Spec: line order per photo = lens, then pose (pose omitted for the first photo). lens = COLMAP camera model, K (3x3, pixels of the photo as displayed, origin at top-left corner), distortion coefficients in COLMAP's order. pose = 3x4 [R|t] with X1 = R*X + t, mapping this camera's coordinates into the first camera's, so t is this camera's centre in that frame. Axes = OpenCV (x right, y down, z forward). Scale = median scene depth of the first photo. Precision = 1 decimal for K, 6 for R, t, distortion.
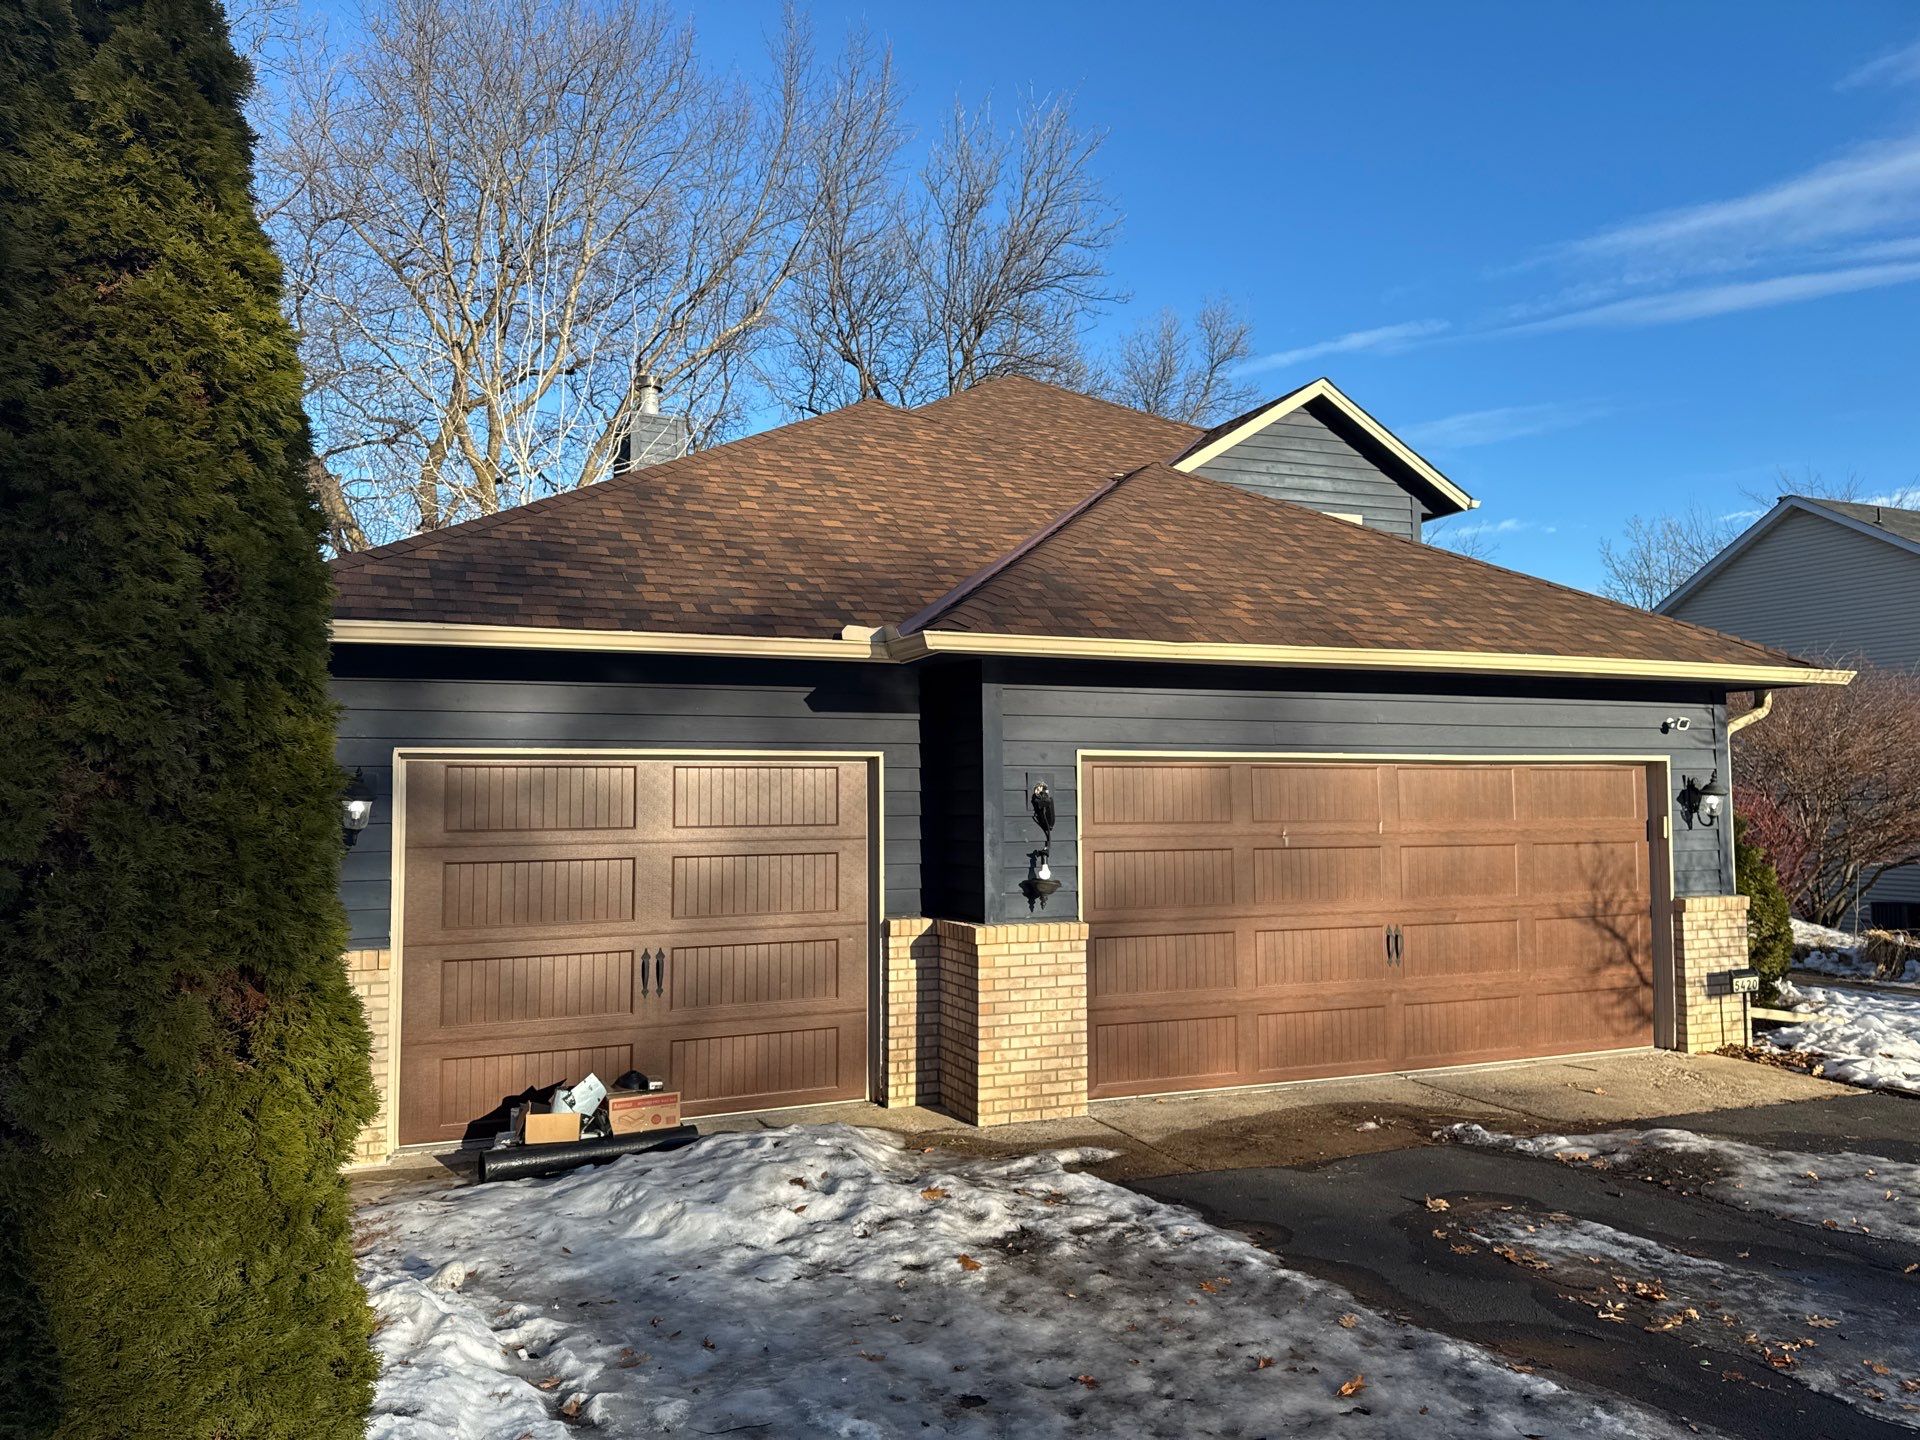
lens RADIAL K [[1484.5, 0, 960.0], [0, 1484.5, 720.0], [0, 0, 1]] dist [0.155673, -0.609258]
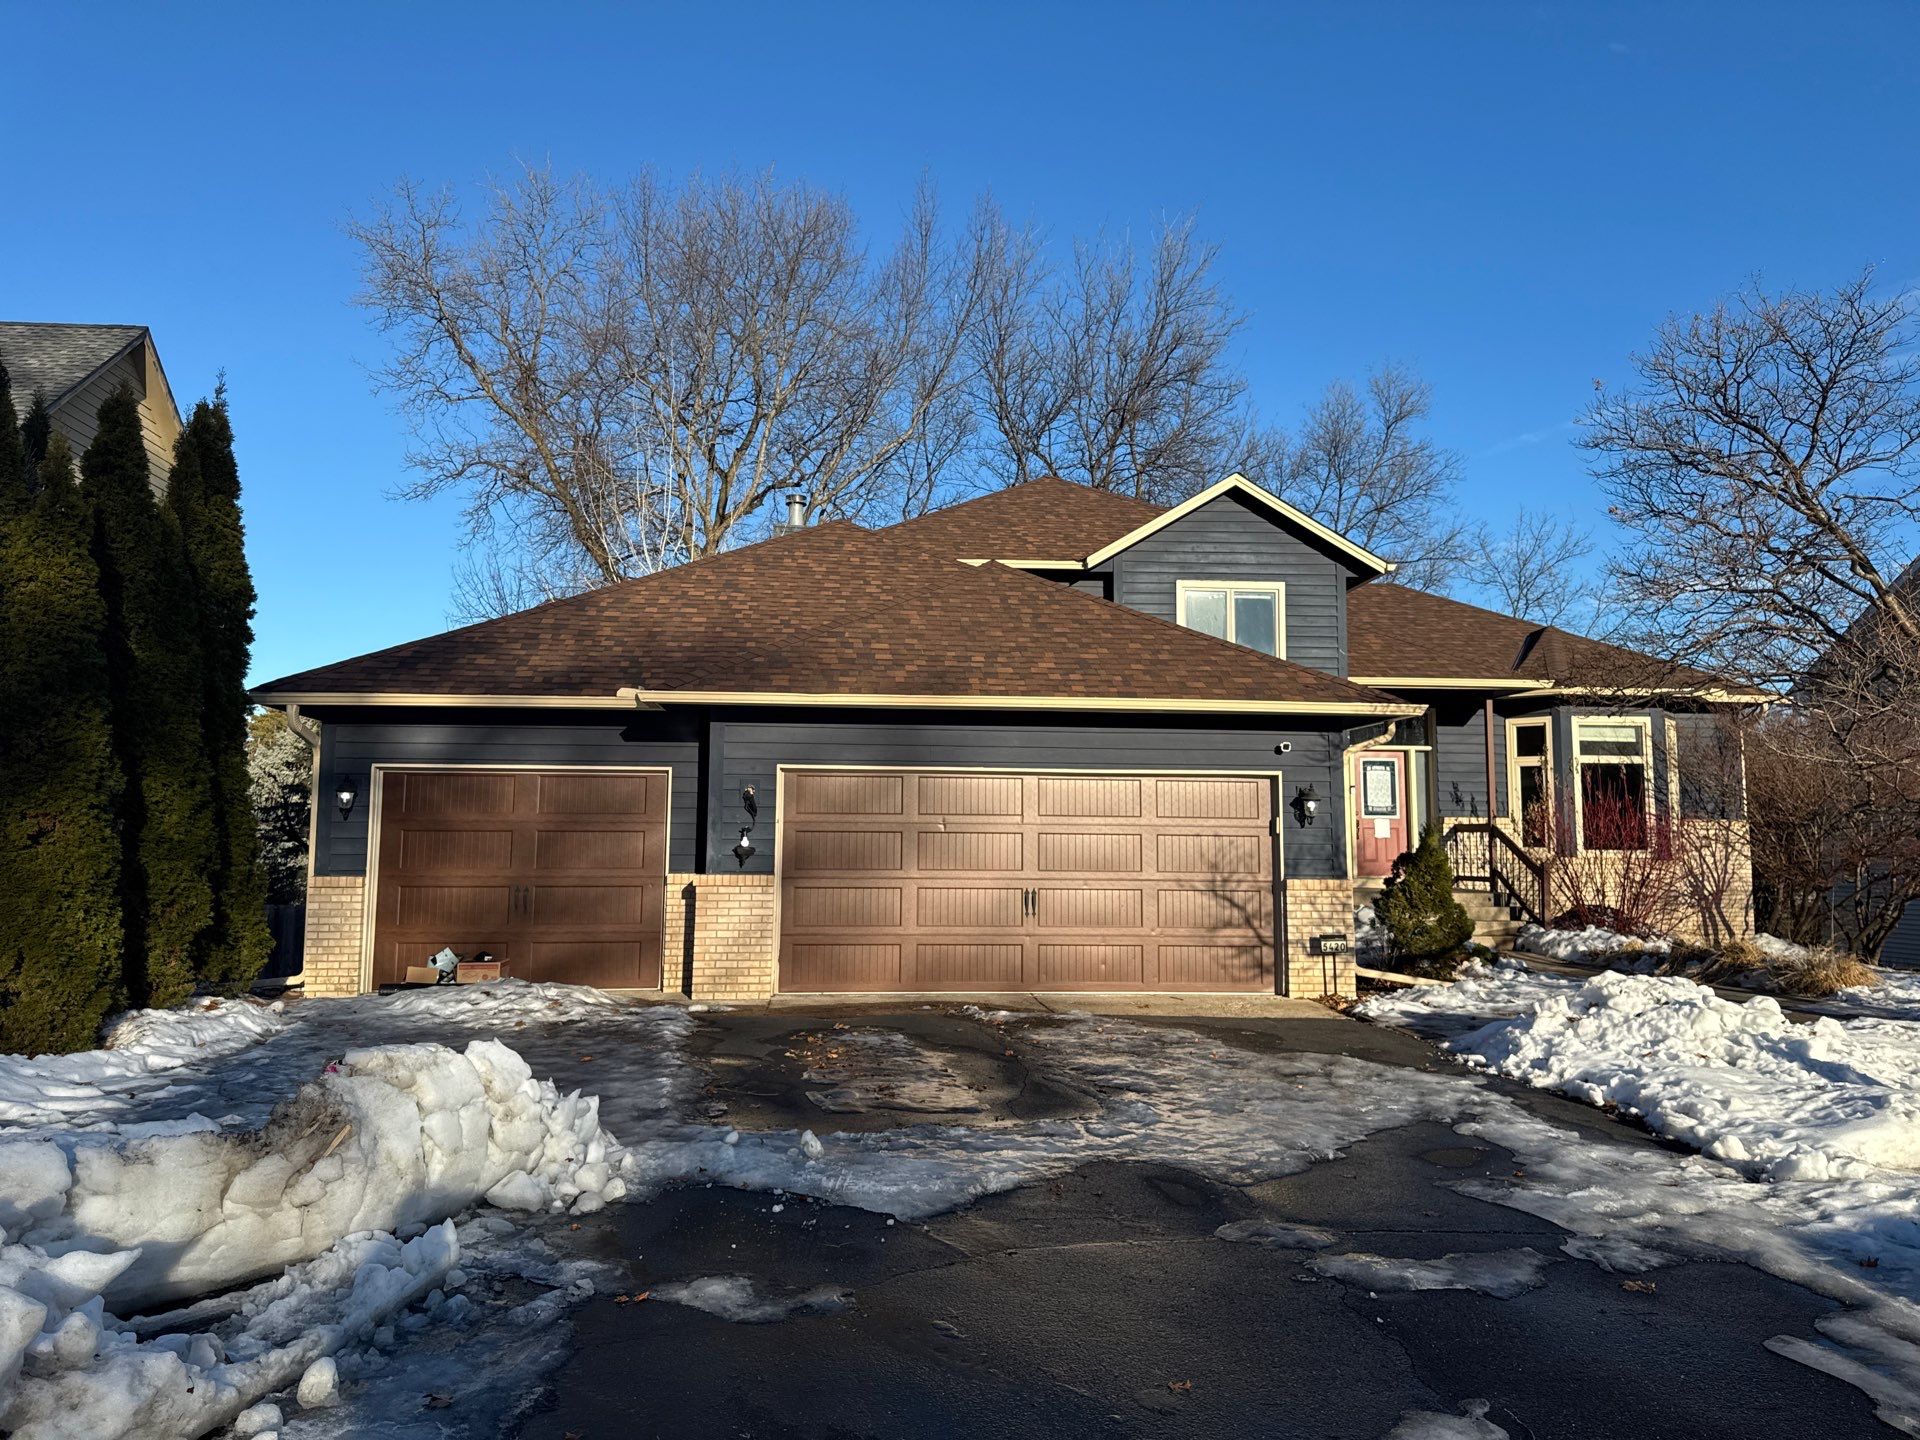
lens RADIAL K [[1484.5, 0, 960.0], [0, 1484.5, 720.0], [0, 0, 1]] dist [0.155673, -0.609258]
pose [[0.960504, -0.013513, -0.277938, 0.580533], [0.004170, 0.999407, -0.034181, 0.023081], [0.278235, 0.031672, 0.959991, -0.365073]]
